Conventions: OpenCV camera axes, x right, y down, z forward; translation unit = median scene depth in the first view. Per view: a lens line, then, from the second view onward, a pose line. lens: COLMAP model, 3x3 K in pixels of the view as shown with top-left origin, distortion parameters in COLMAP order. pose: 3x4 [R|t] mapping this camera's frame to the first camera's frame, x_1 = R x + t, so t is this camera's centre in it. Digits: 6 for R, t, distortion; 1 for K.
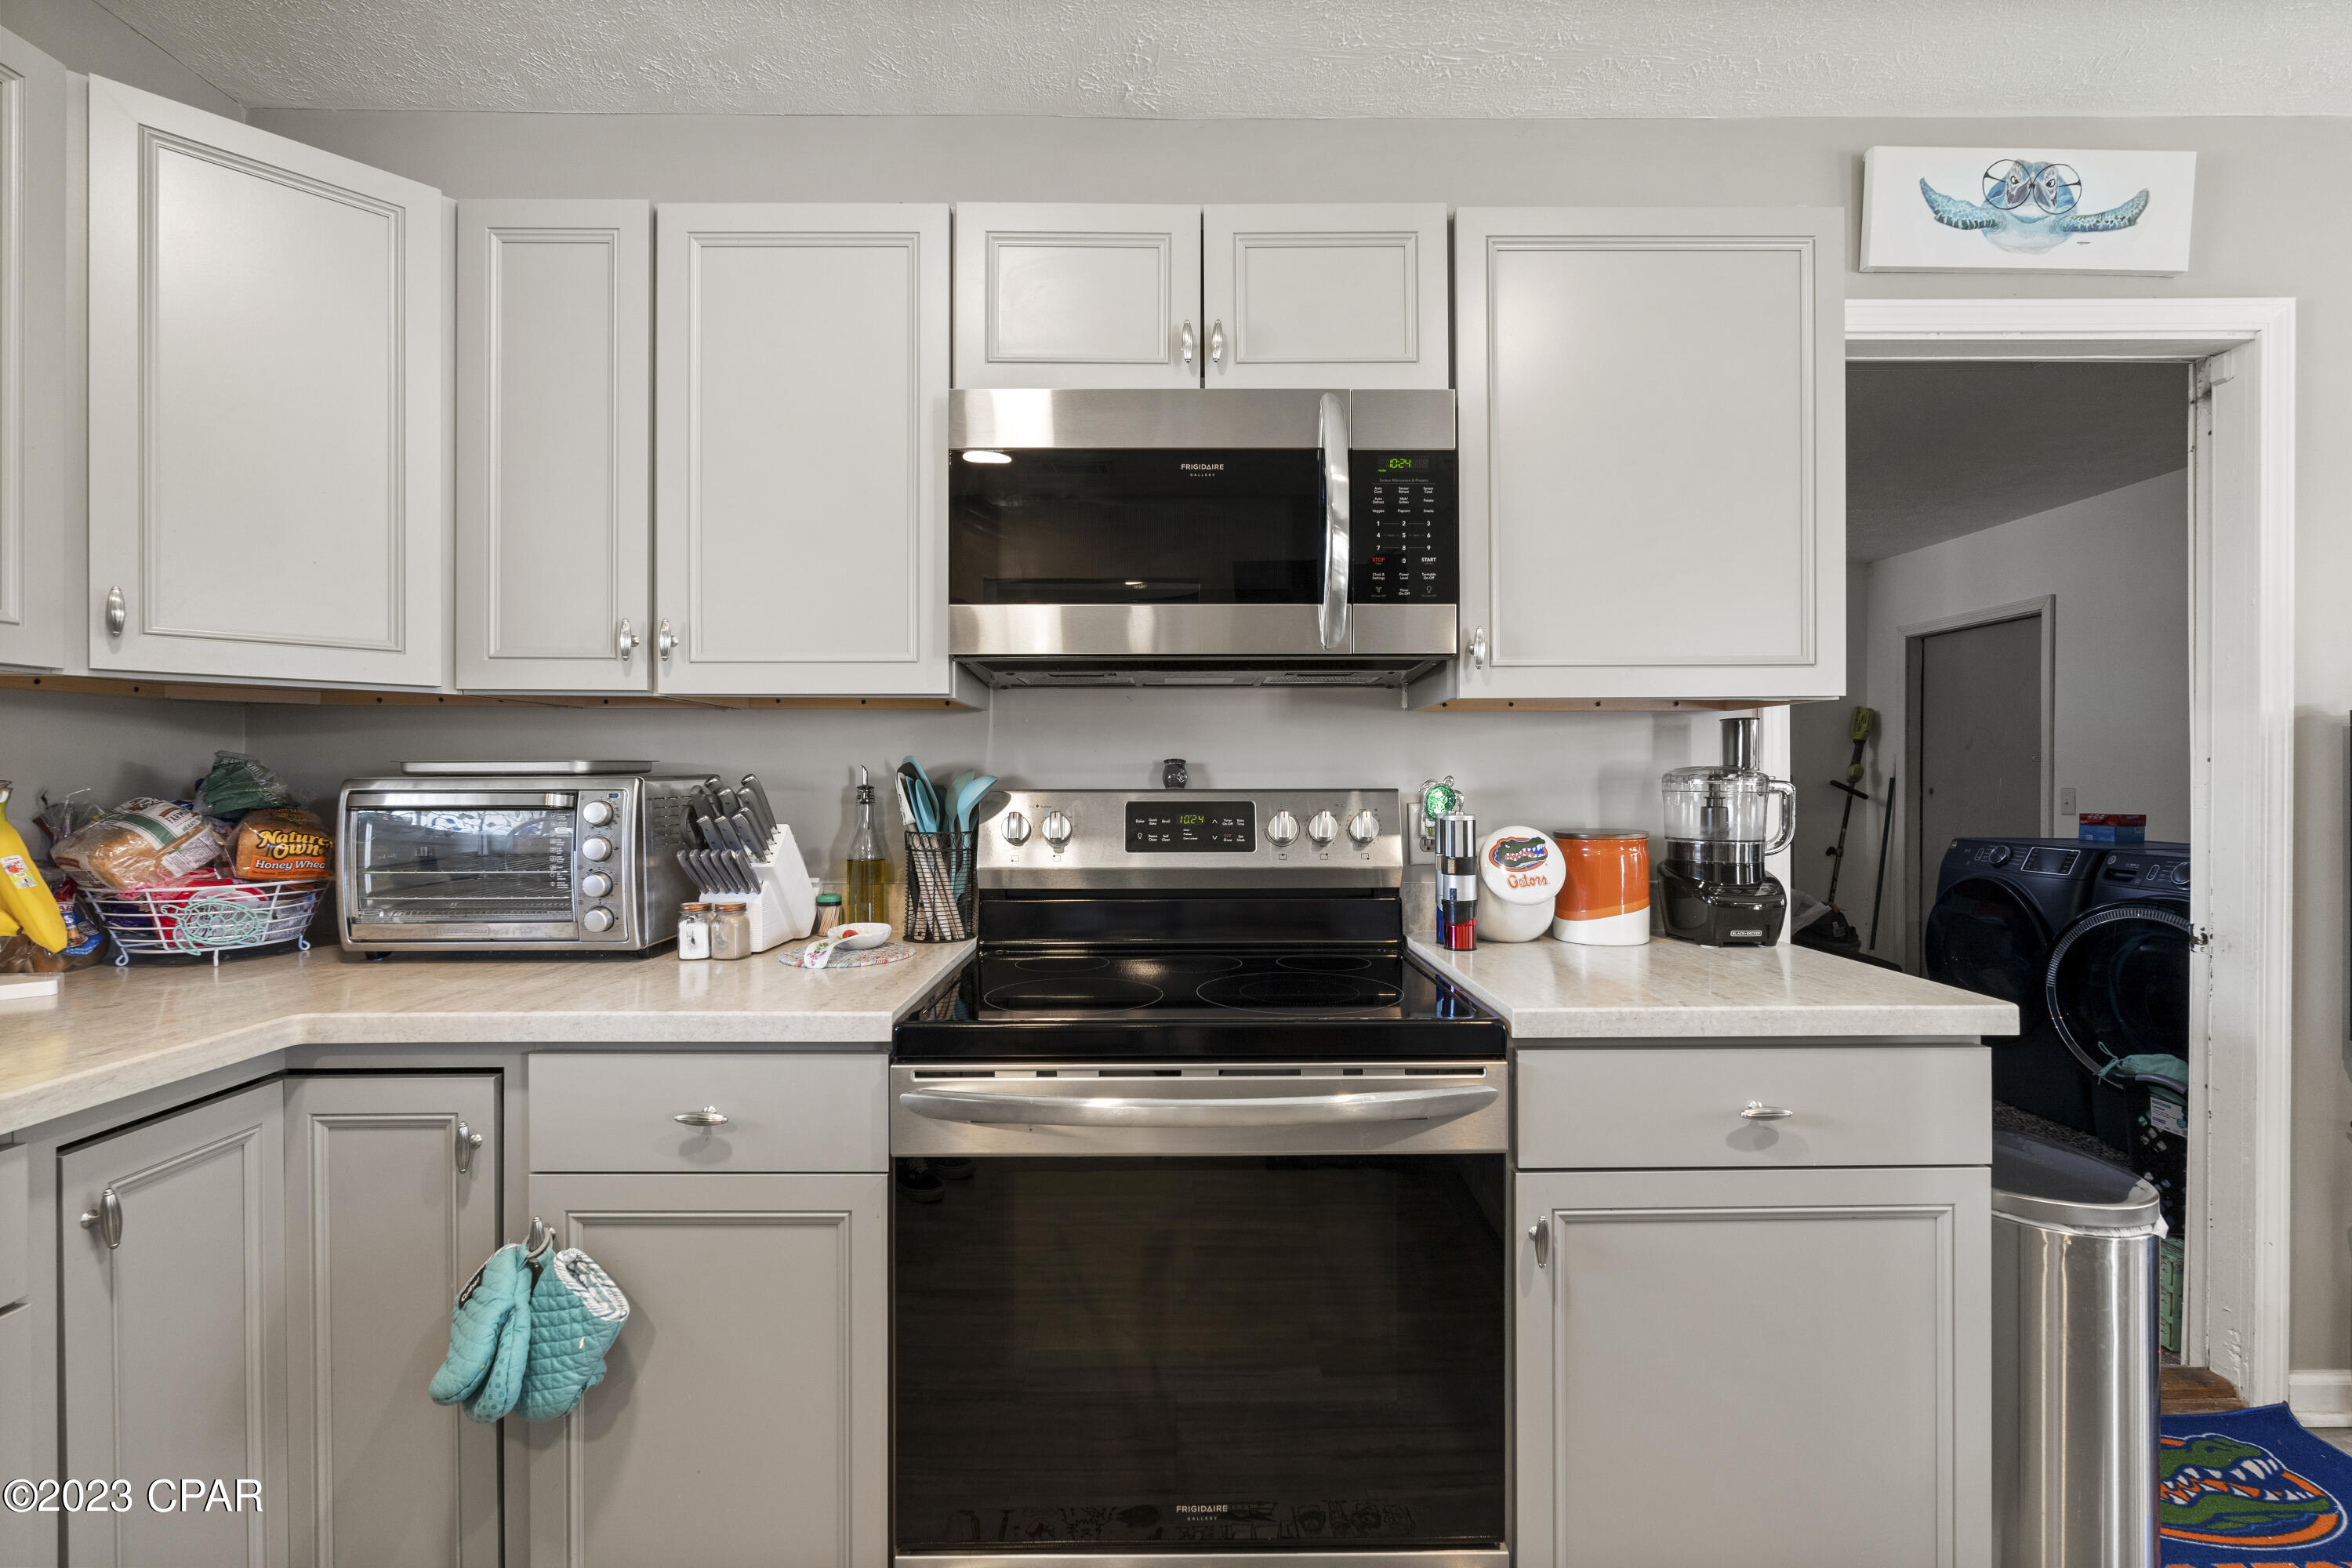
lens RADIAL K [[1043.7, 0, 1180.6], [0, 1043.7, 775.5], [0, 0, 1]] dist [-0.005115, 0.002000]
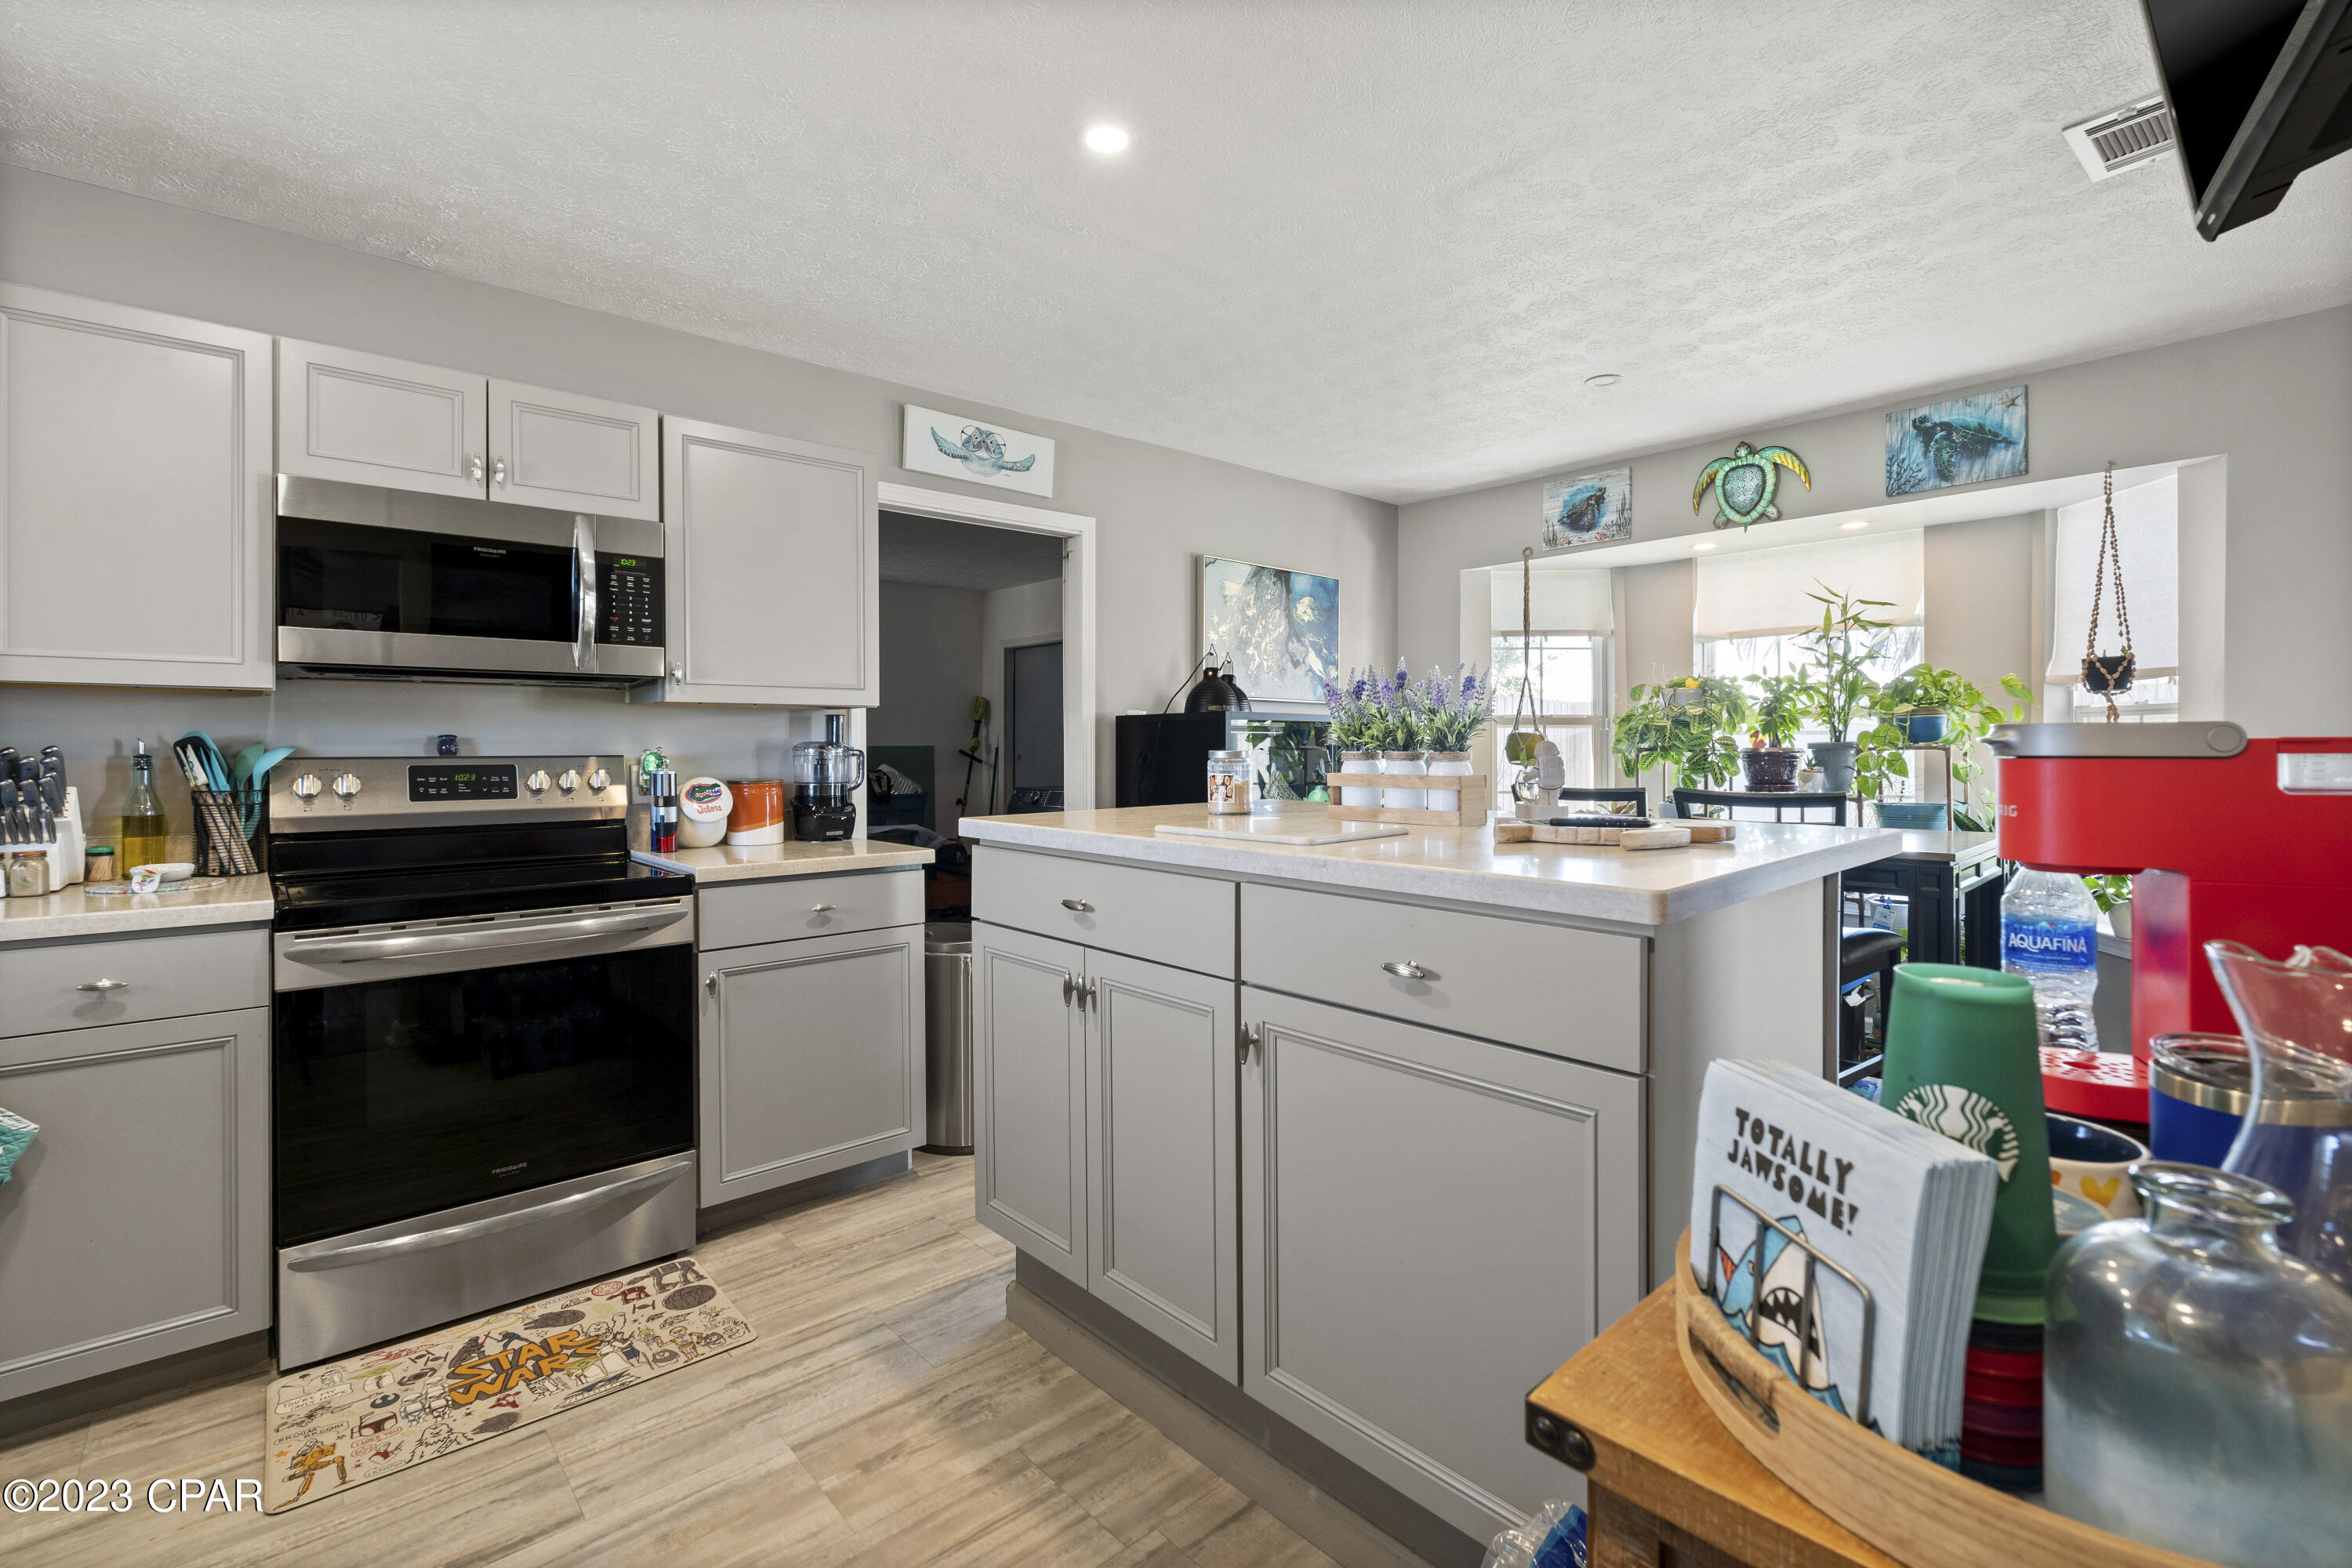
lens RADIAL K [[1043.7, 0, 1177.4], [0, 1043.7, 751.1], [0, 0, 1]] dist [-0.005115, 0.002000]
pose [[0.752657, -0.003034, 0.658406, -0.200613], [-0.000300, 0.999988, 0.004951, -0.001516], [-0.658413, -0.003924, 0.752647, -0.739669]]
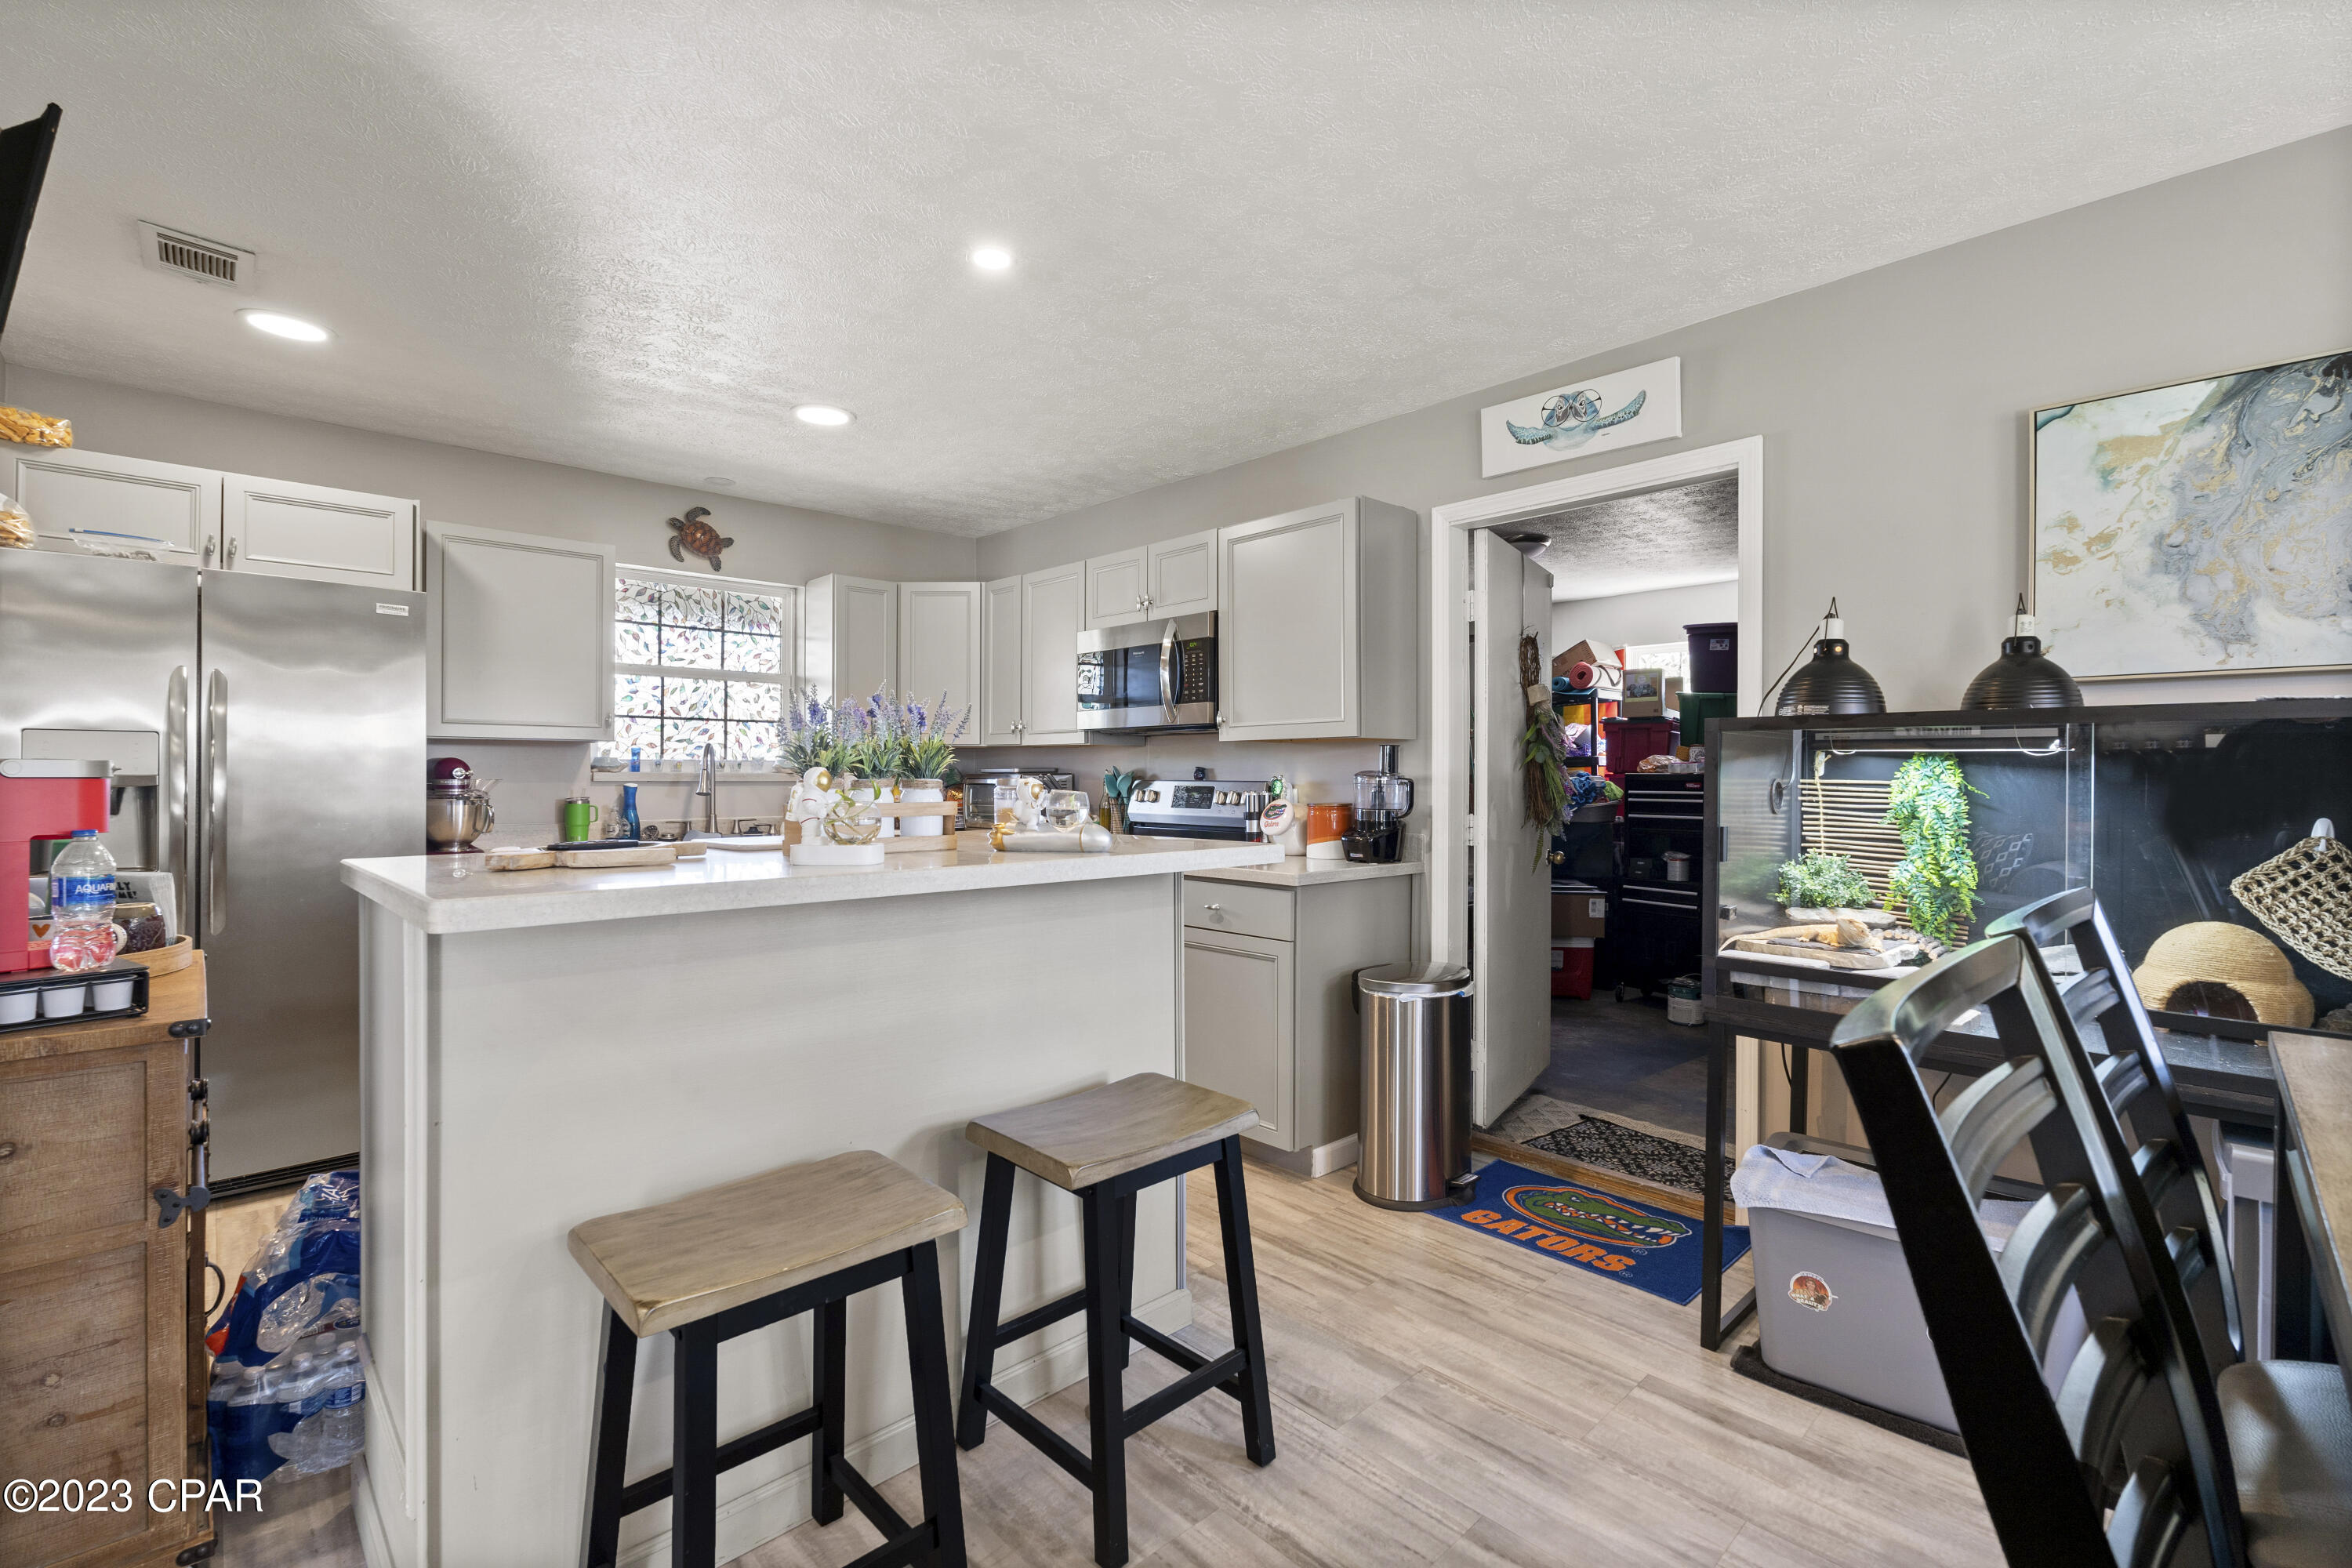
lens RADIAL K [[1043.7, 0, 1178.3], [0, 1043.7, 775.1], [0, 0, 1]] dist [-0.005115, 0.002000]
pose [[0.676273, 0.005328, -0.736632, 1.684121], [-0.005588, 0.999982, 0.002103, -0.002886], [0.736630, 0.002694, 0.676291, -0.555481]]
